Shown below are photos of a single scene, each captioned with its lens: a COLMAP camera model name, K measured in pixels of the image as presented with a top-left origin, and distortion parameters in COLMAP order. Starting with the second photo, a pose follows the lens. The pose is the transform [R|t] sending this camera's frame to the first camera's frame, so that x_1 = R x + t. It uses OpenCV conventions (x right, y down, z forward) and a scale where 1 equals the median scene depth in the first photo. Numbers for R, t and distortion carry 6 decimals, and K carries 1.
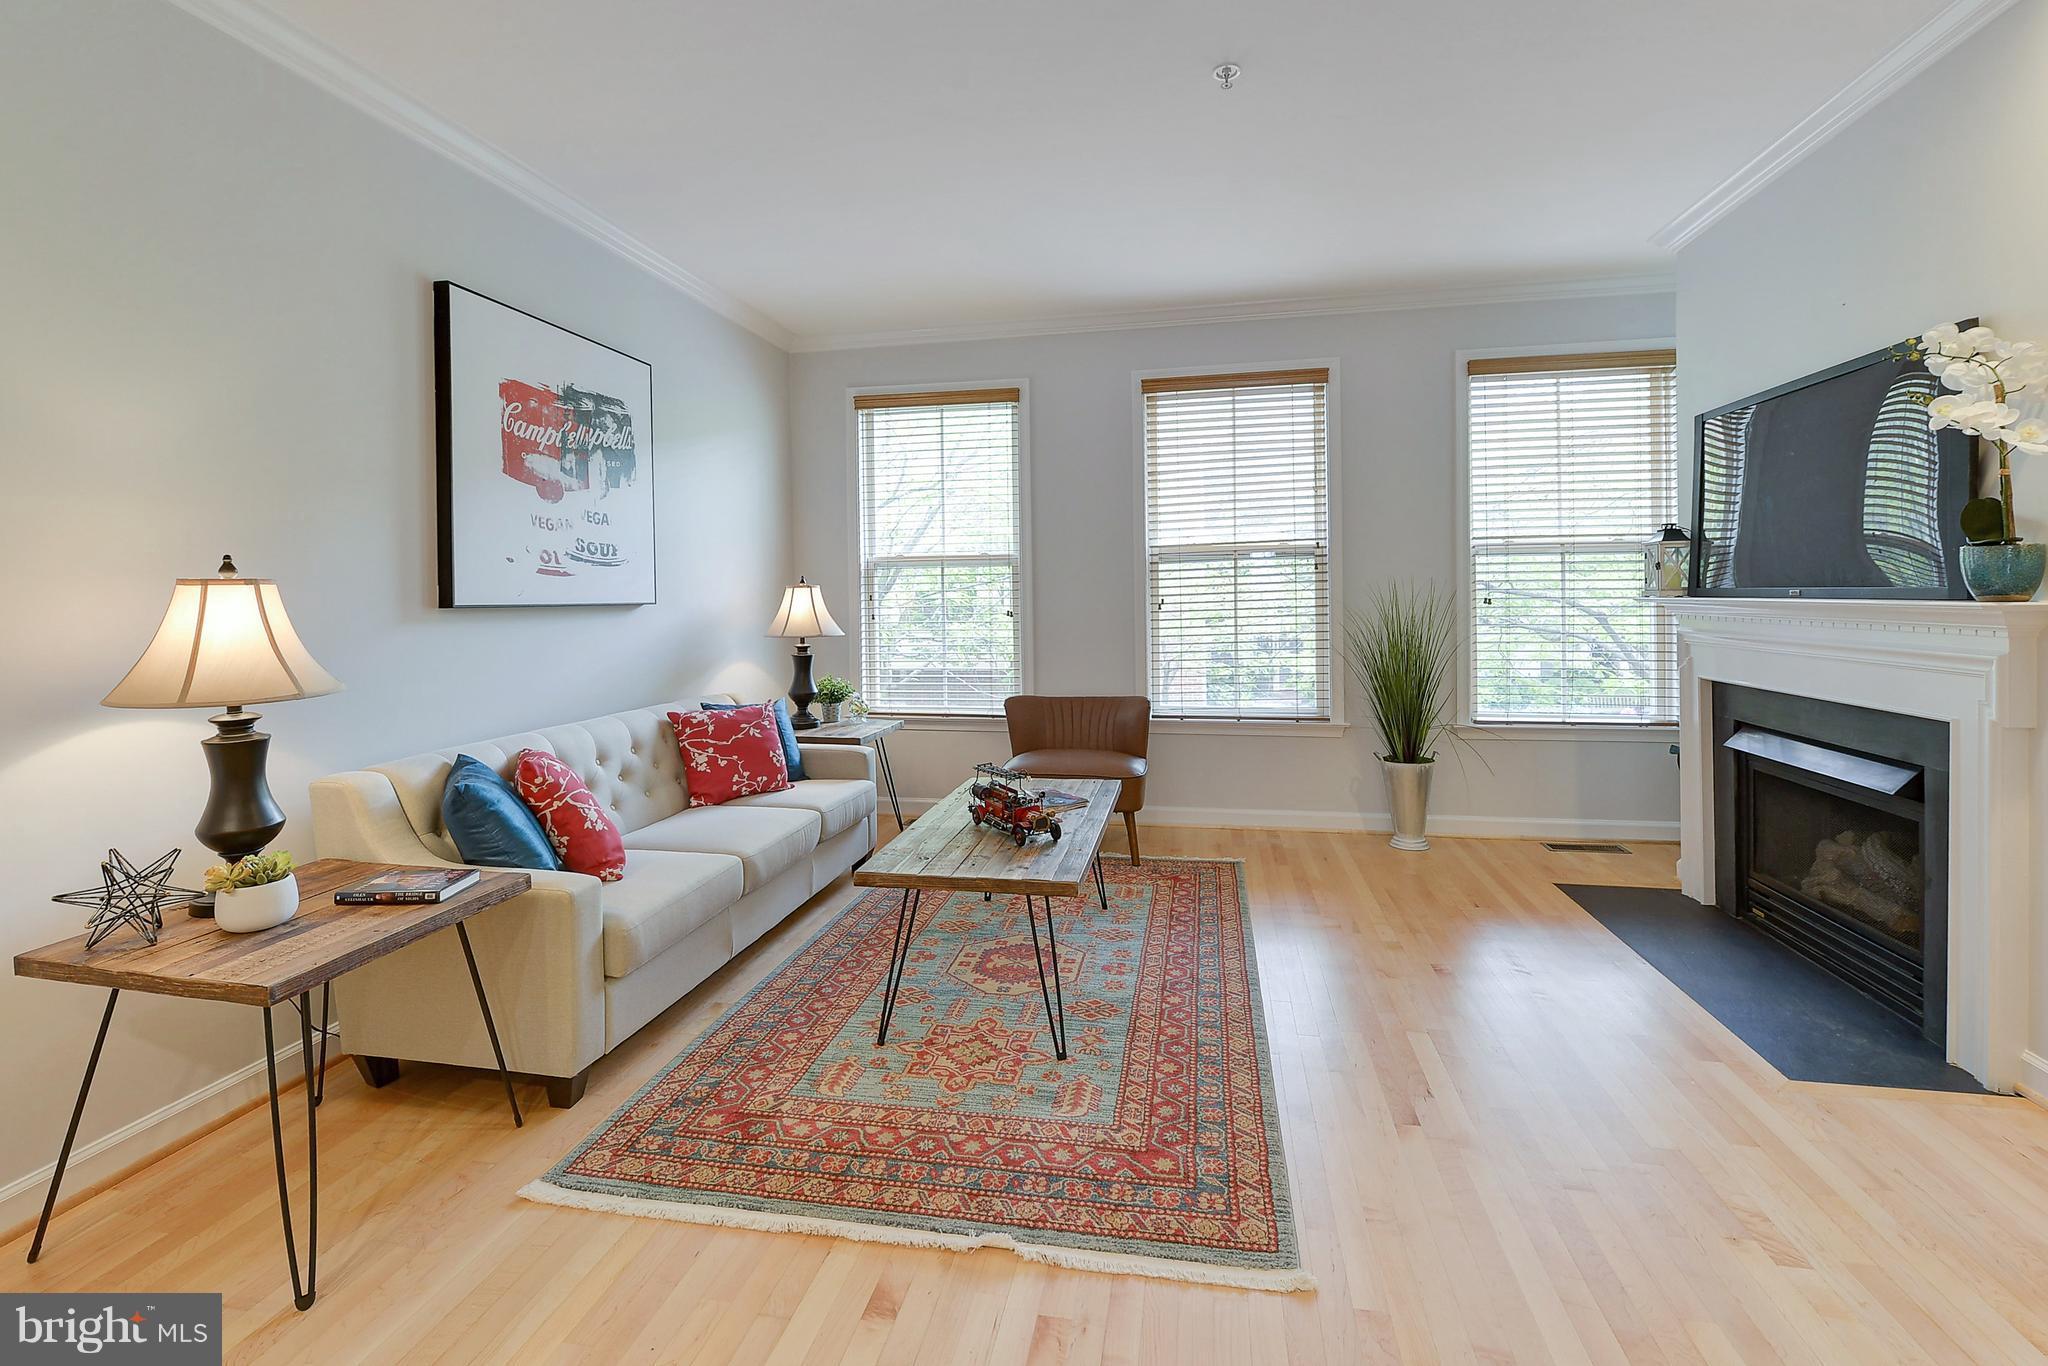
lens RADIAL K [[989.9, 0, 969.0], [0, 989.9, 597.6], [0, 0, 1]] dist [0.000950, -0.000333]
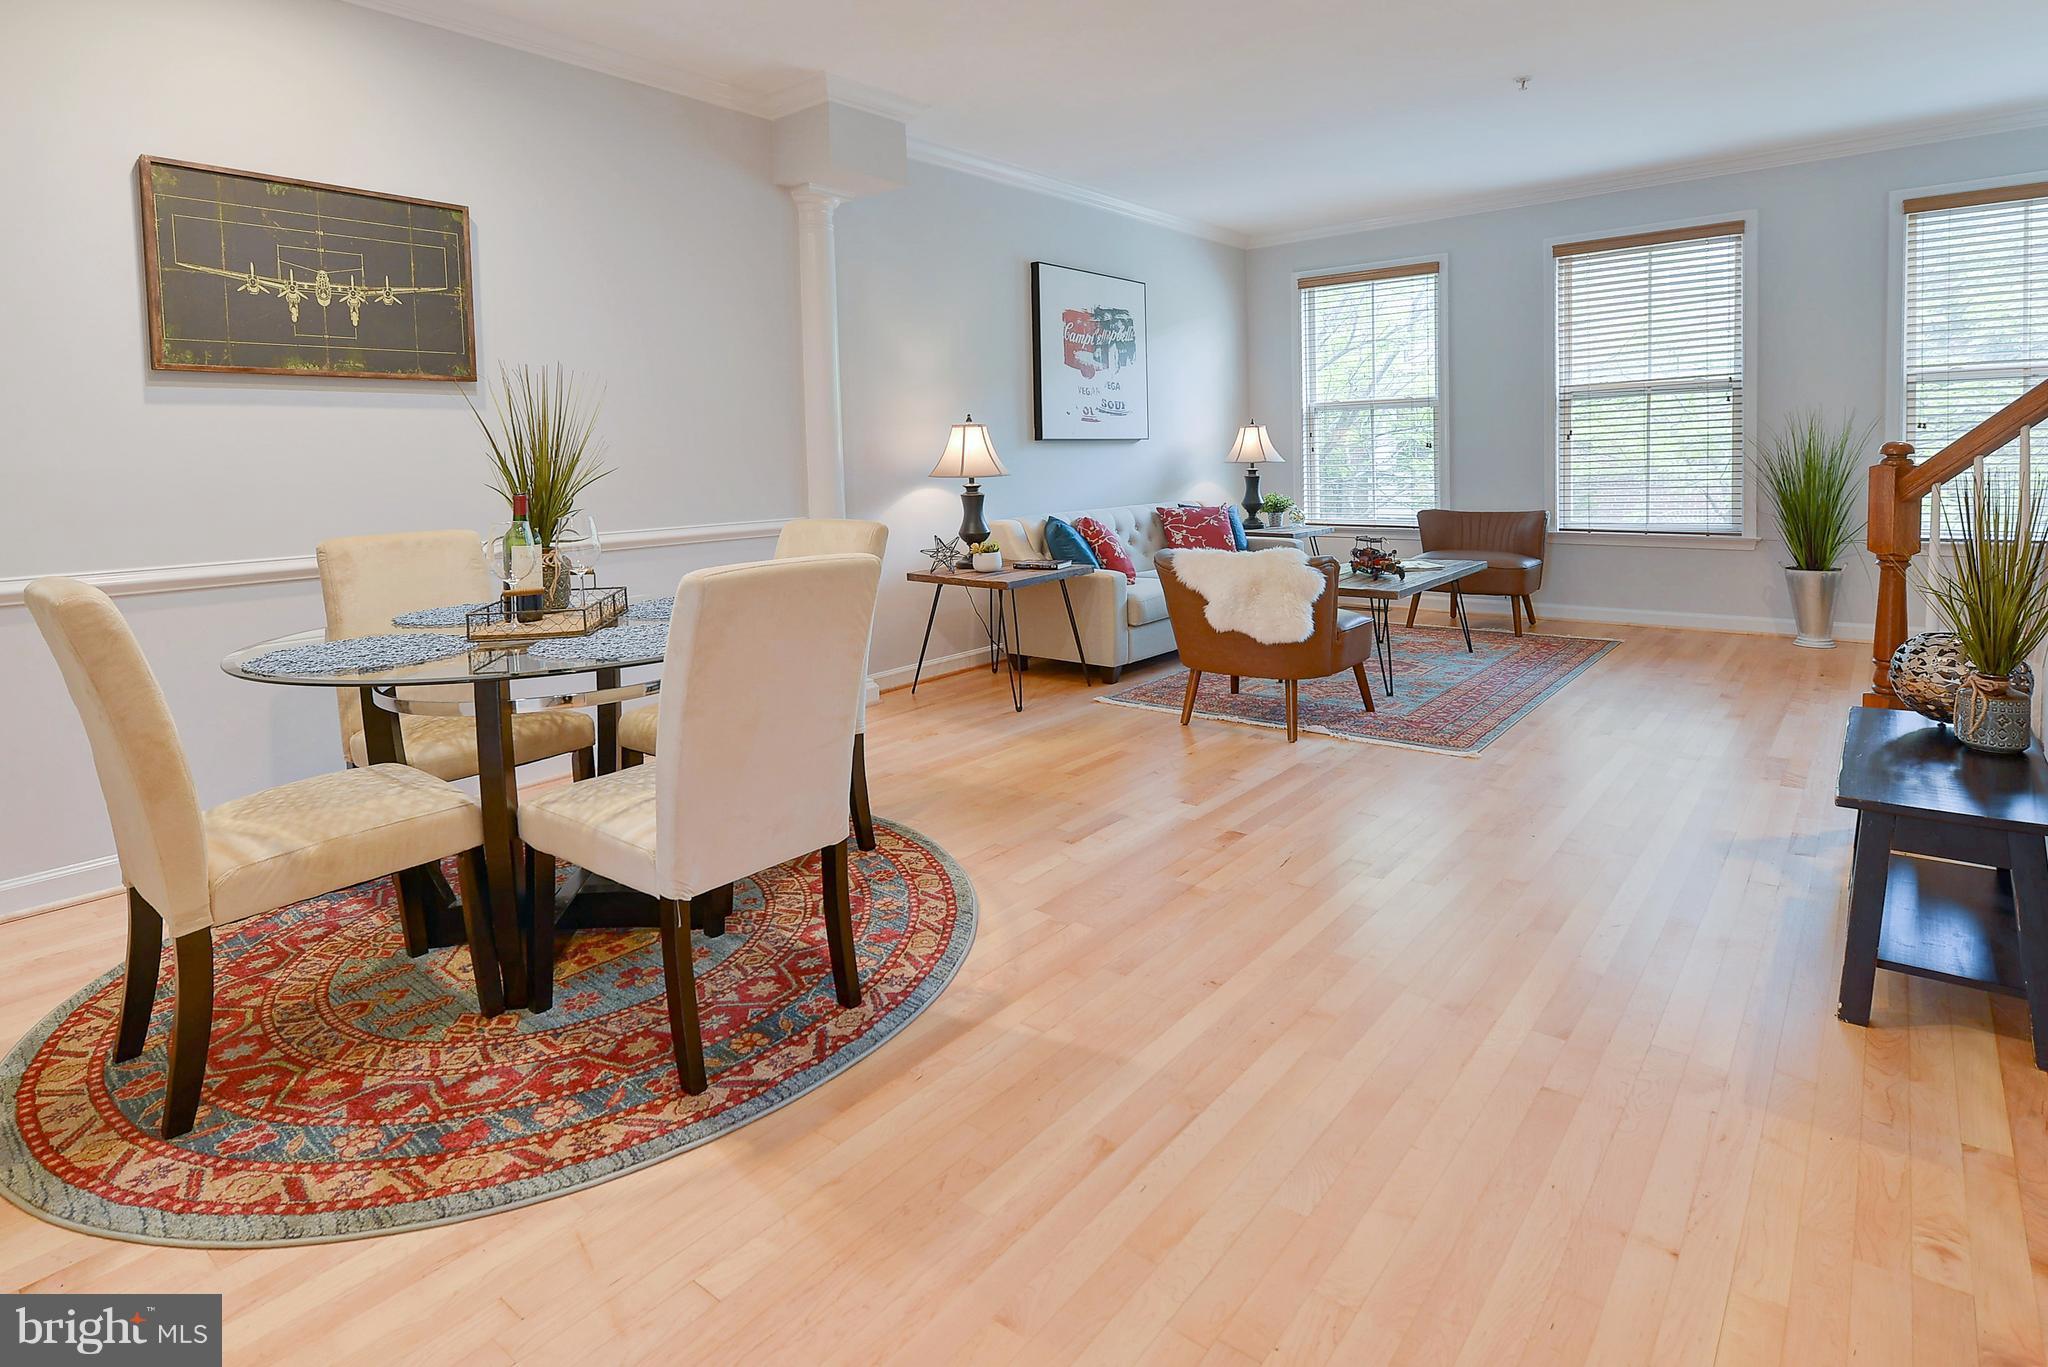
lens RADIAL K [[1081.5, 0, 854.6], [0, 1081.5, 488.6], [0, 0, 1]] dist [0.002517, 0.000185]
pose [[0.848326, 0.007609, -0.529420, 0.195709], [0.010852, 0.999437, 0.031754, 0.025835], [0.529364, -0.032683, 0.847765, -0.701905]]
